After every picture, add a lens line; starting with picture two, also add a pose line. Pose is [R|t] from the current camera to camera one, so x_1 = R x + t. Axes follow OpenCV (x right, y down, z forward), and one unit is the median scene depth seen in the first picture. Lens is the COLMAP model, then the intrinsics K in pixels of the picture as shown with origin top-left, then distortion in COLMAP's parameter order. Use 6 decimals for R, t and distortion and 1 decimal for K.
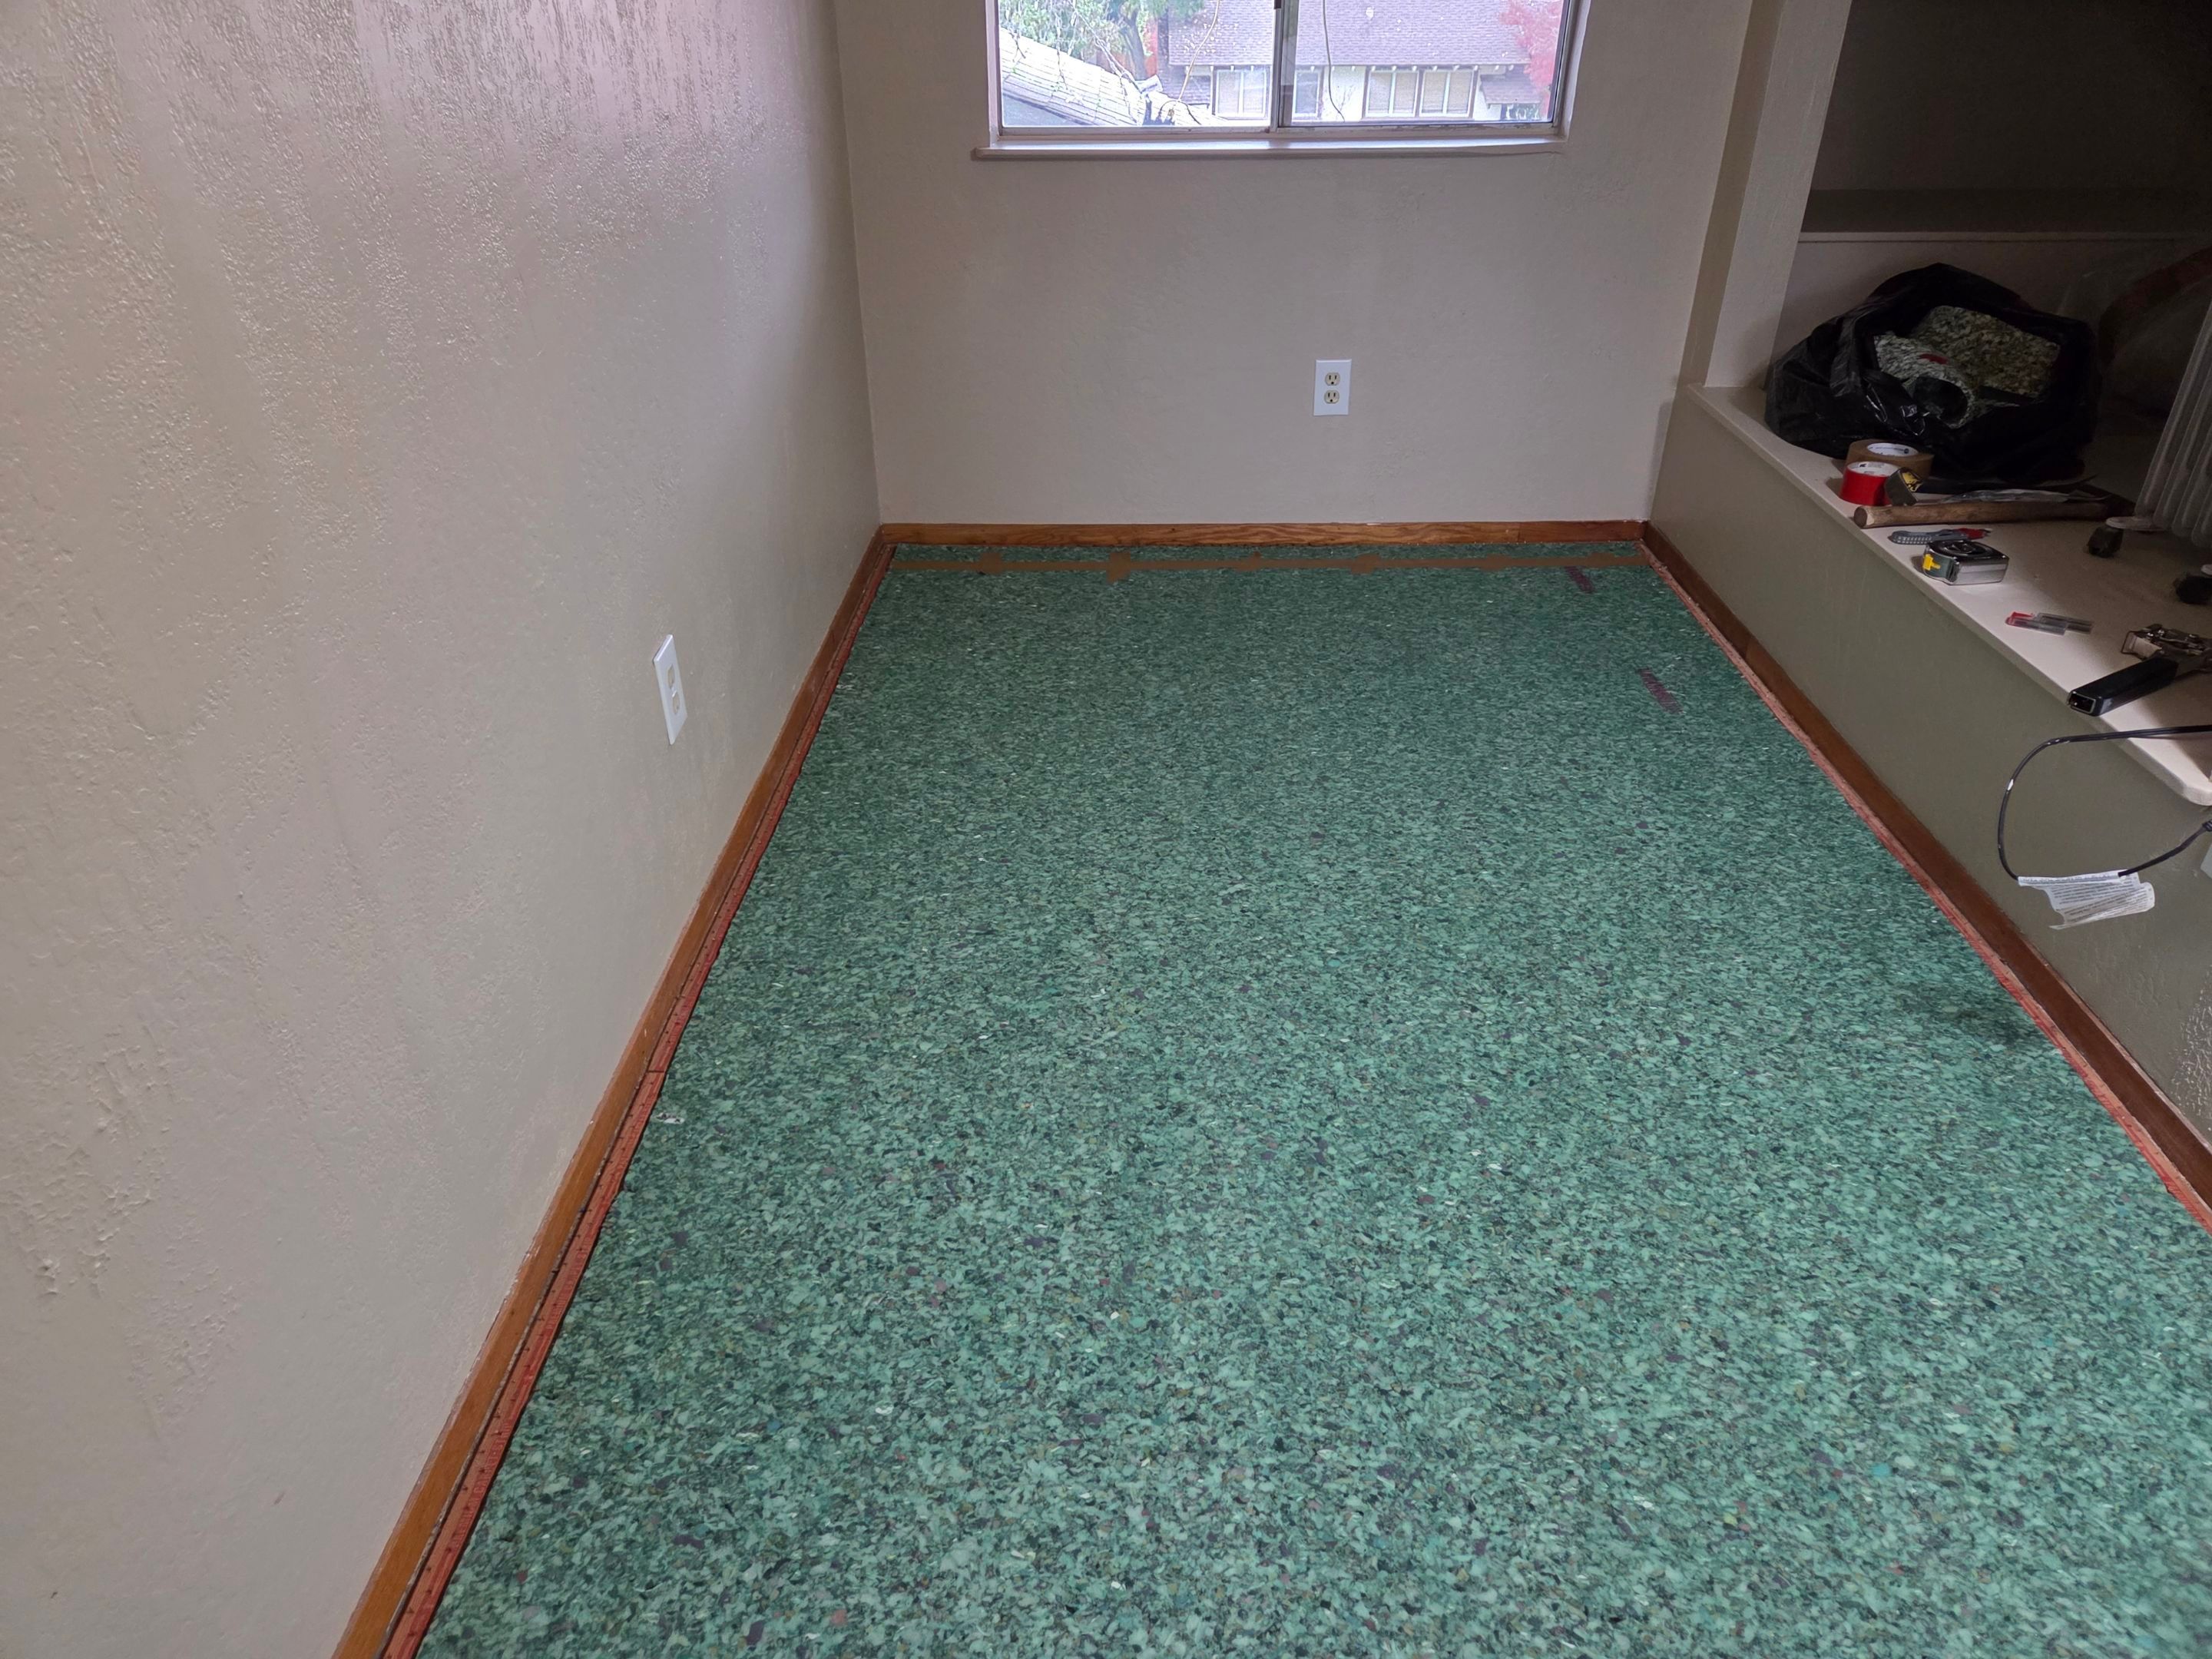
lens RADIAL K [[1464.7, 0, 1106.0], [0, 1464.7, 829.5], [0, 0, 1]] dist [0.058142, -0.039939]
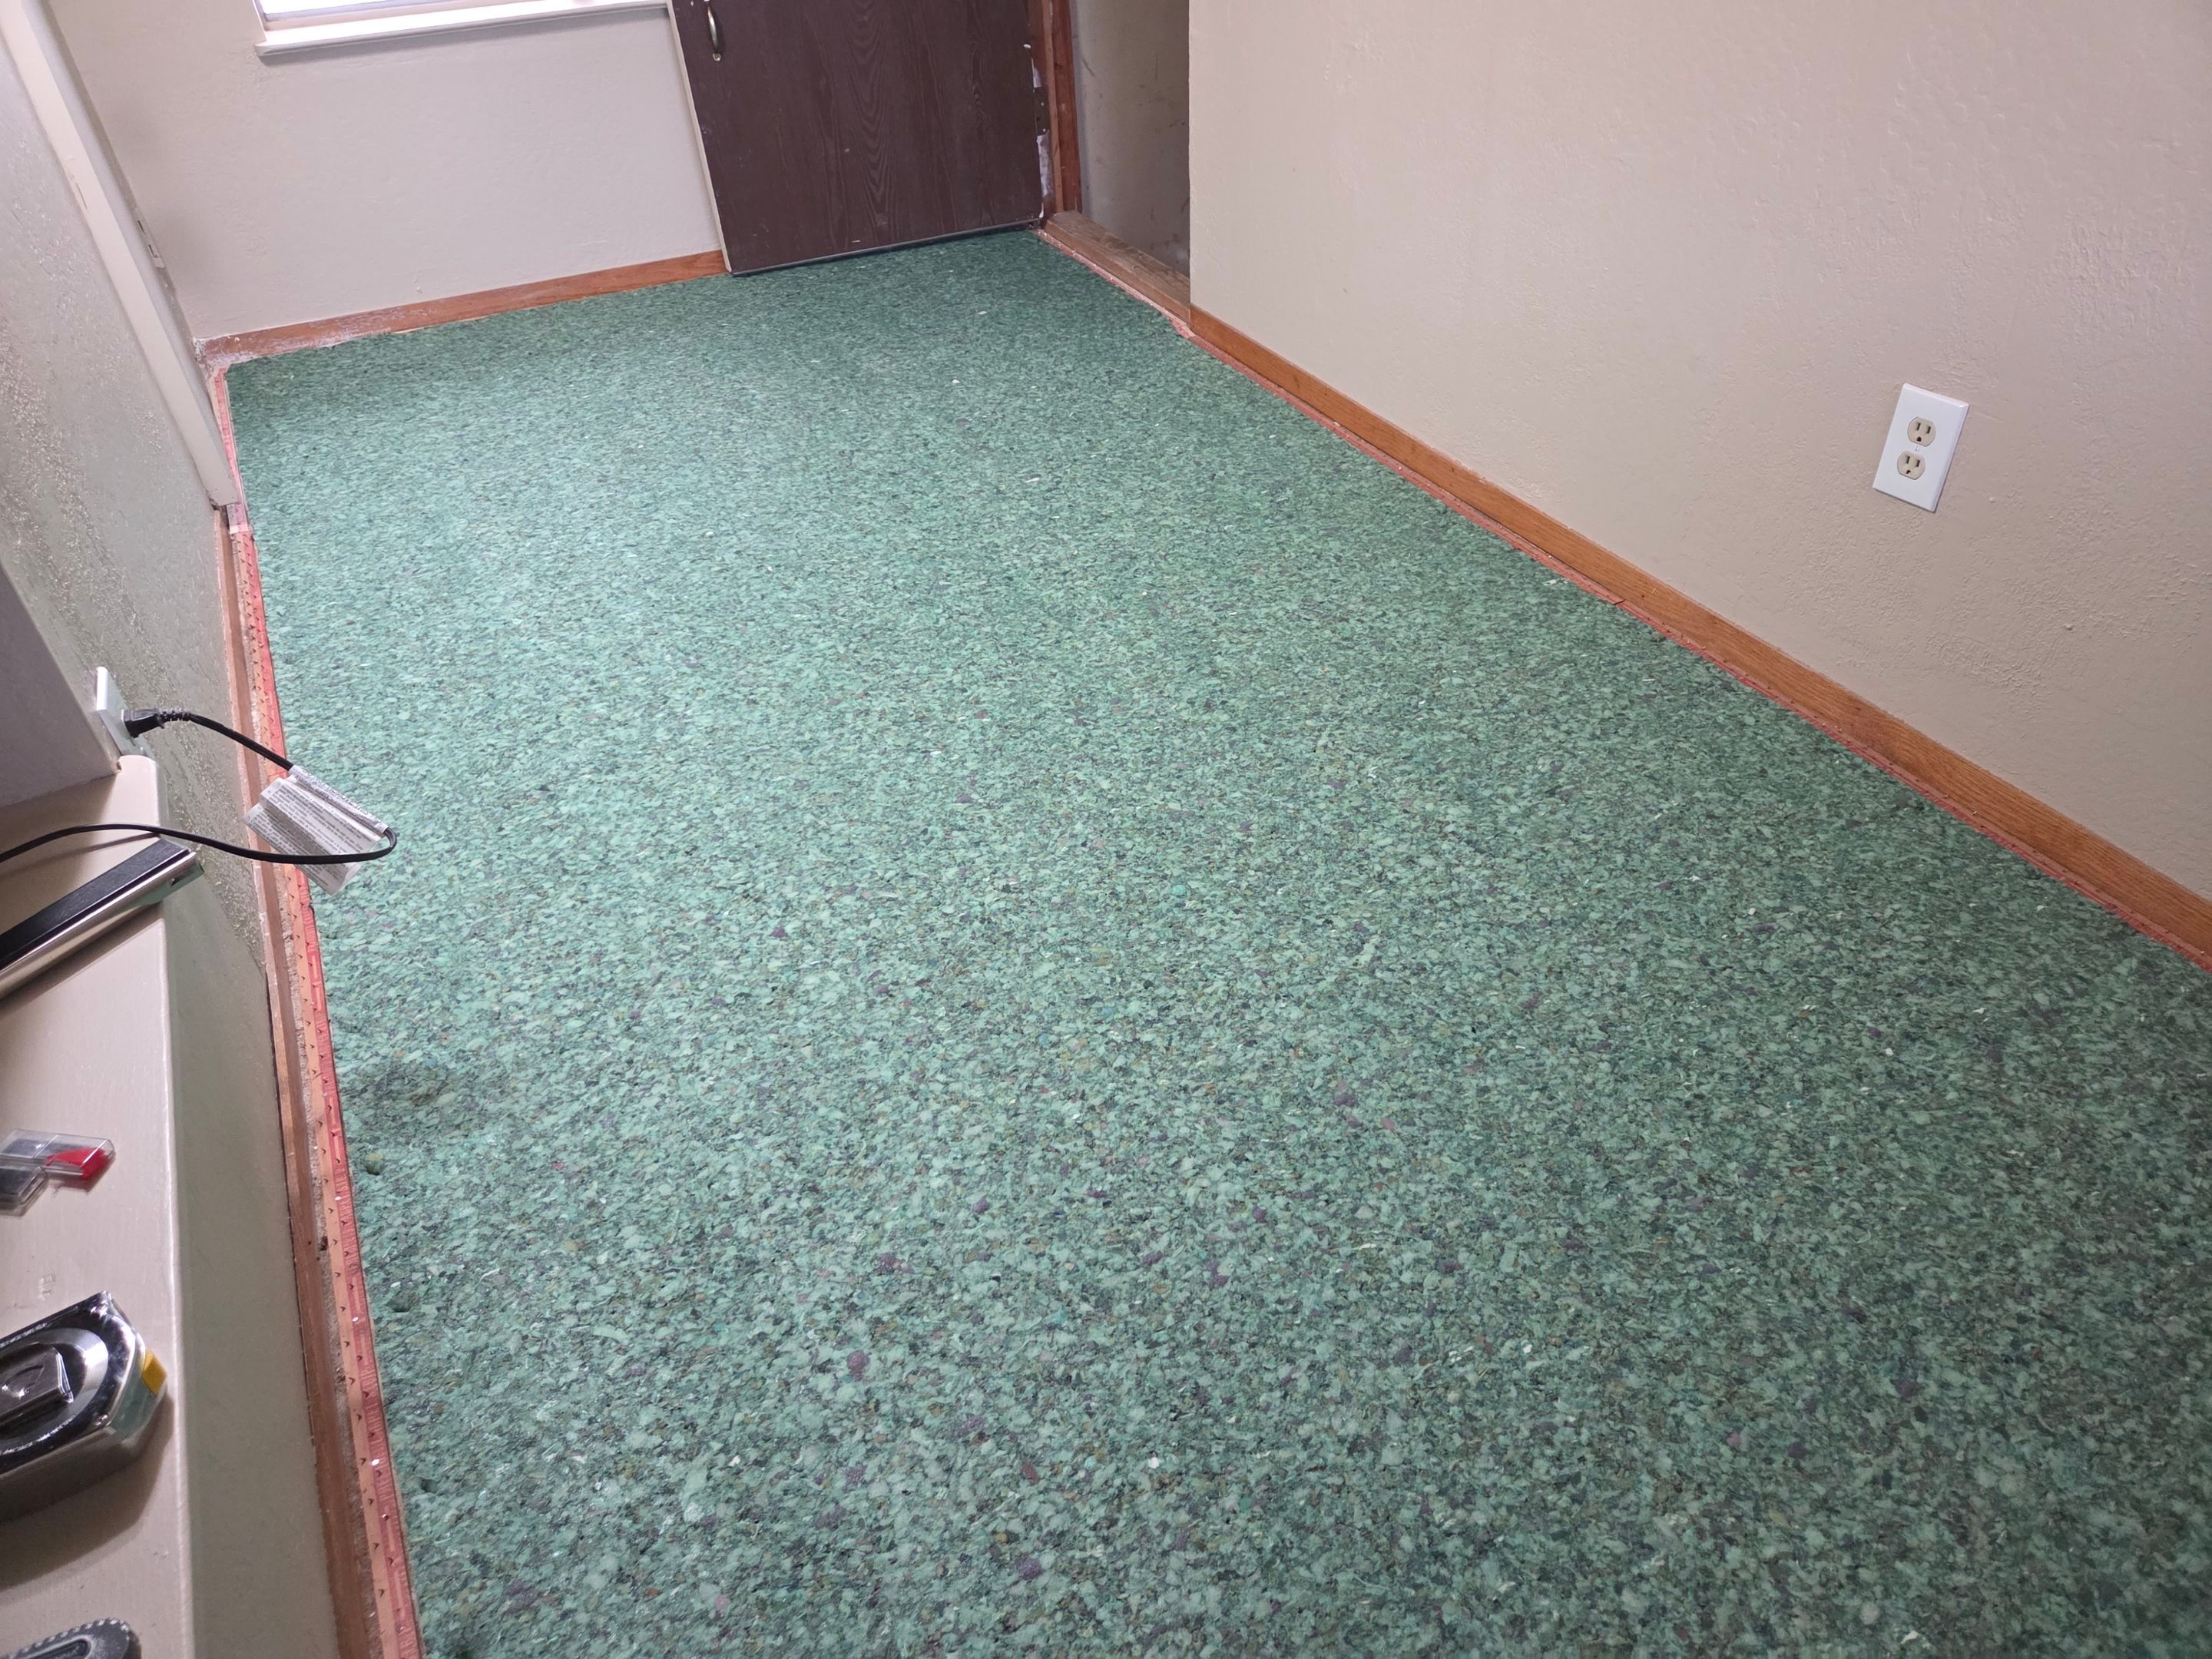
lens RADIAL K [[1465.6, 0, 1106.0], [0, 1465.6, 829.5], [0, 0, 1]] dist [0.075093, -0.053935]
pose [[-0.874464, 0.329231, -0.356257, 0.492962], [-0.214348, 0.396575, 0.892627, -0.677228], [0.435163, 0.856934, -0.276221, 1.224236]]
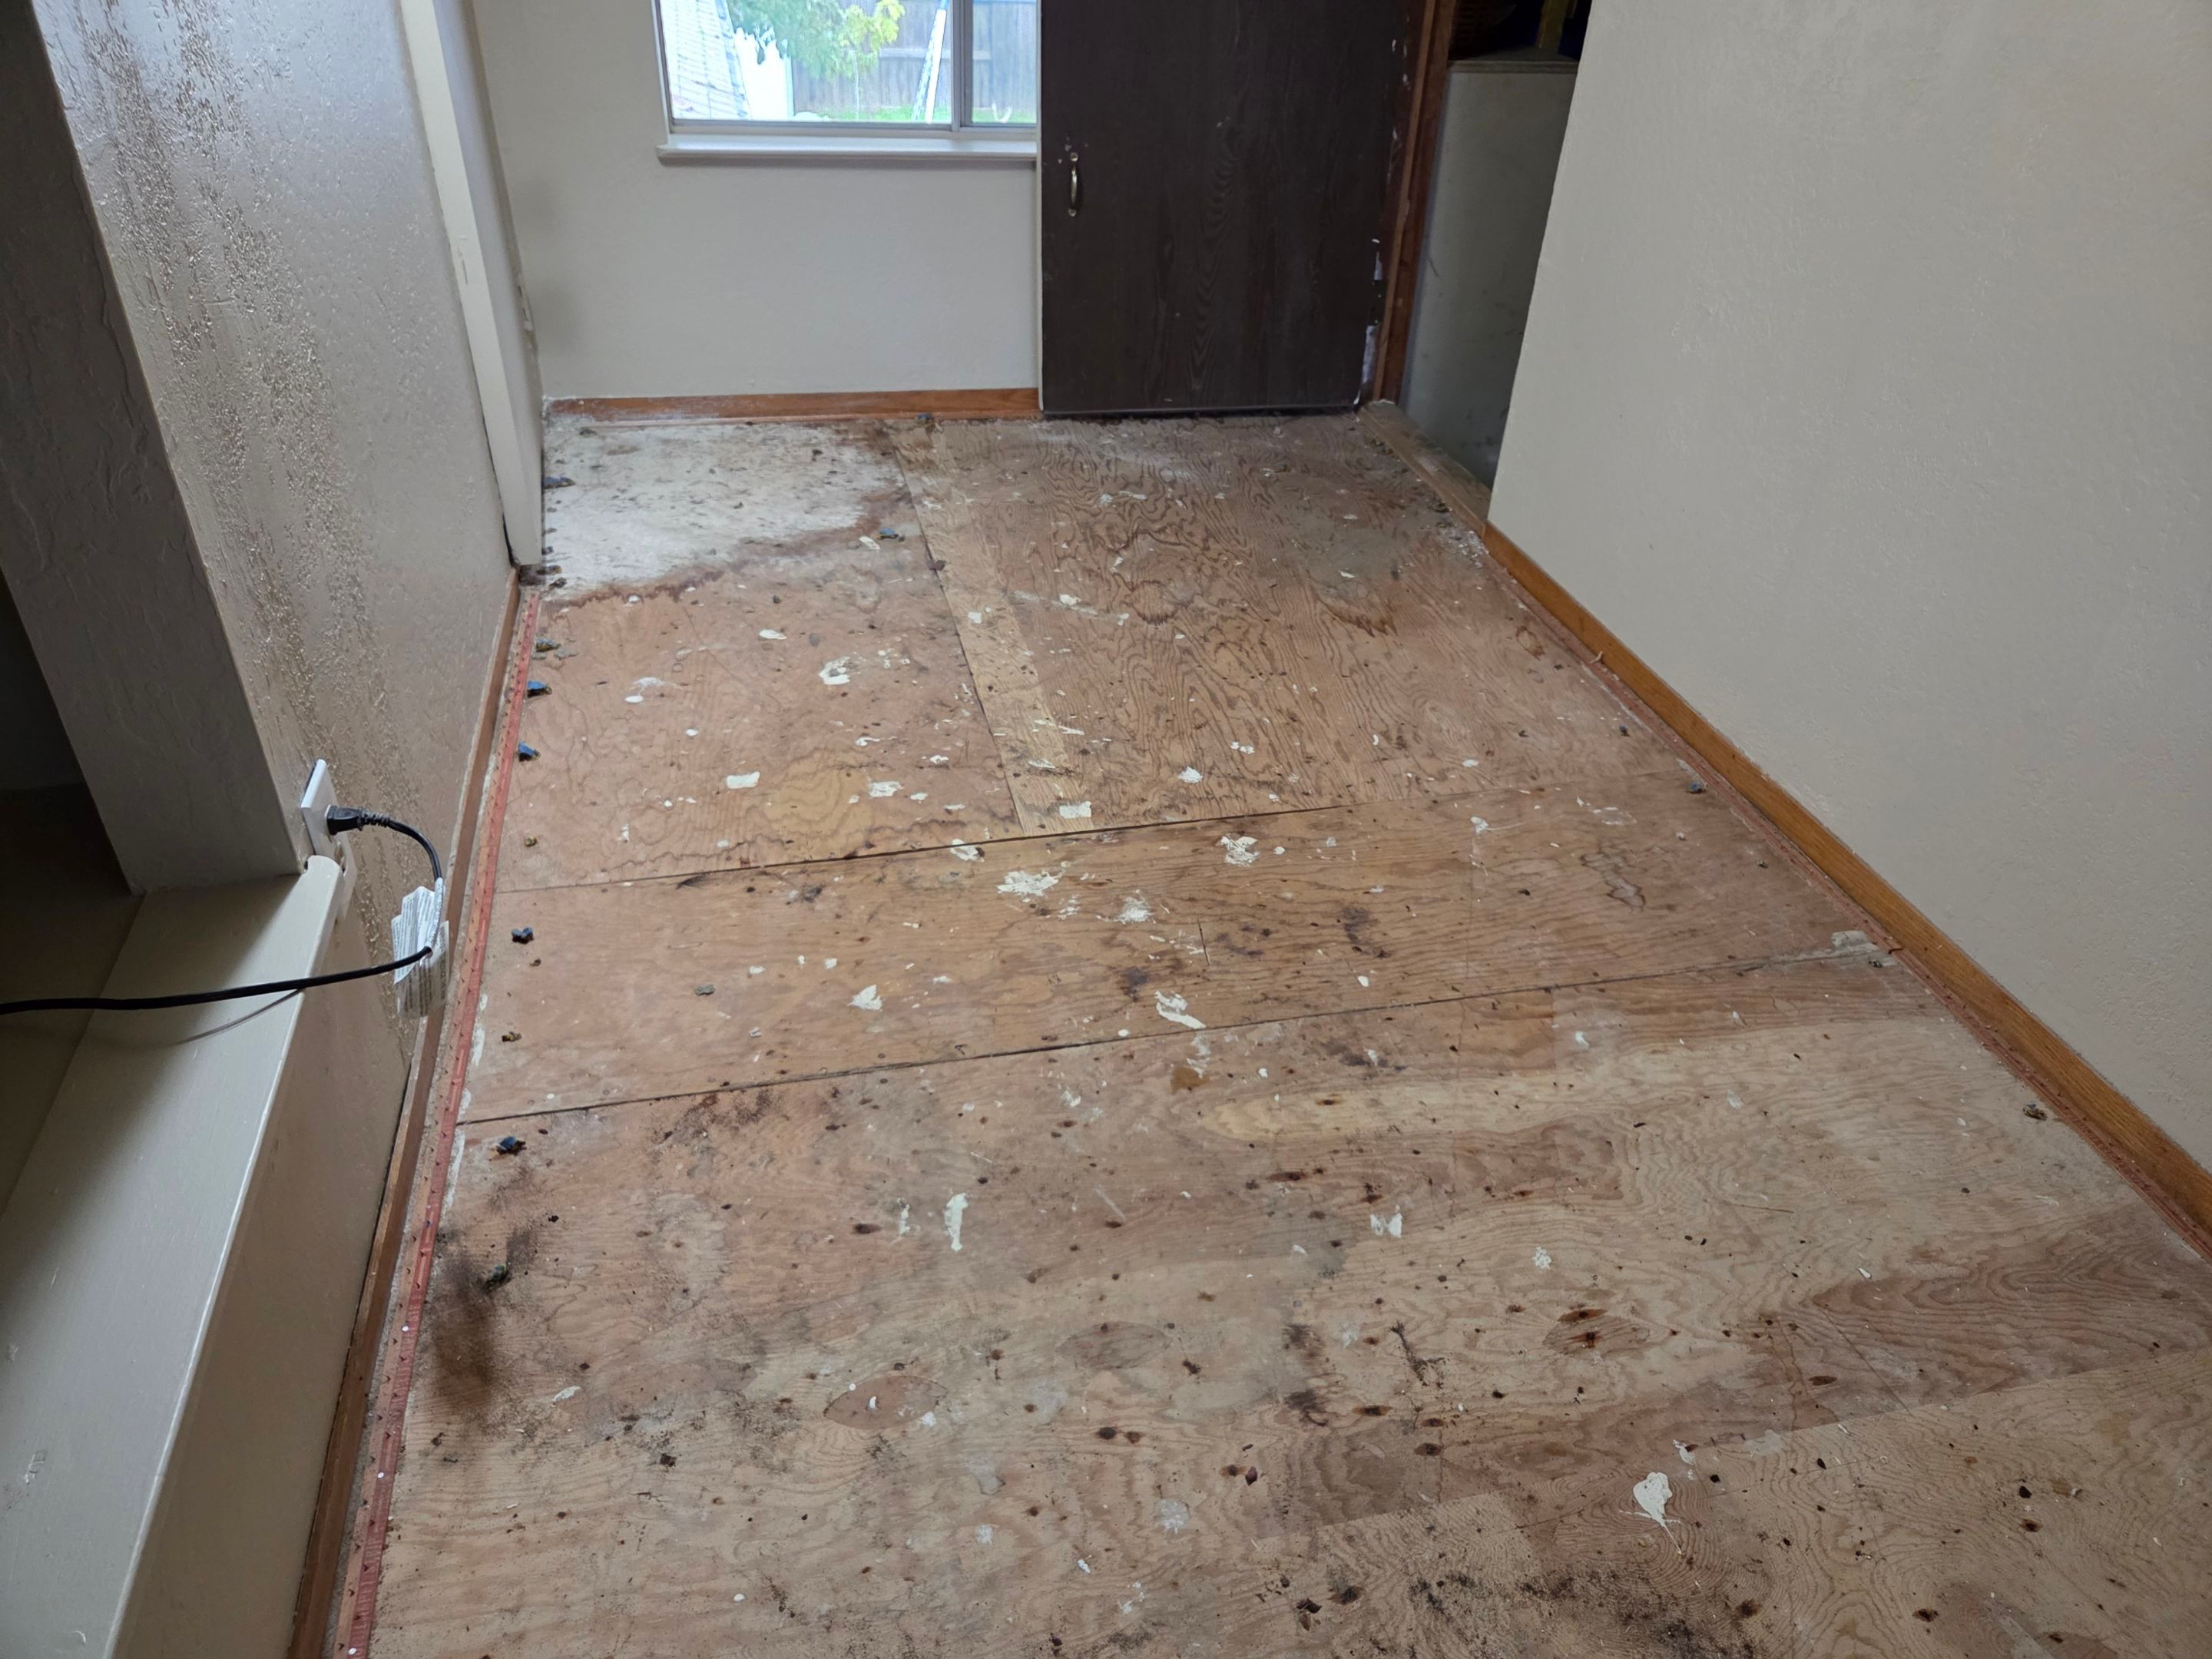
lens RADIAL K [[1476.1, 0, 1125.7], [0, 1476.1, 819.6], [0, 0, 1]] dist [0.072722, -0.052887]
pose [[-0.962583, 0.113781, -0.245942, 0.440758], [-0.176519, 0.425347, 0.887649, -0.673595], [0.205608, 0.897850, -0.389347, 1.147895]]
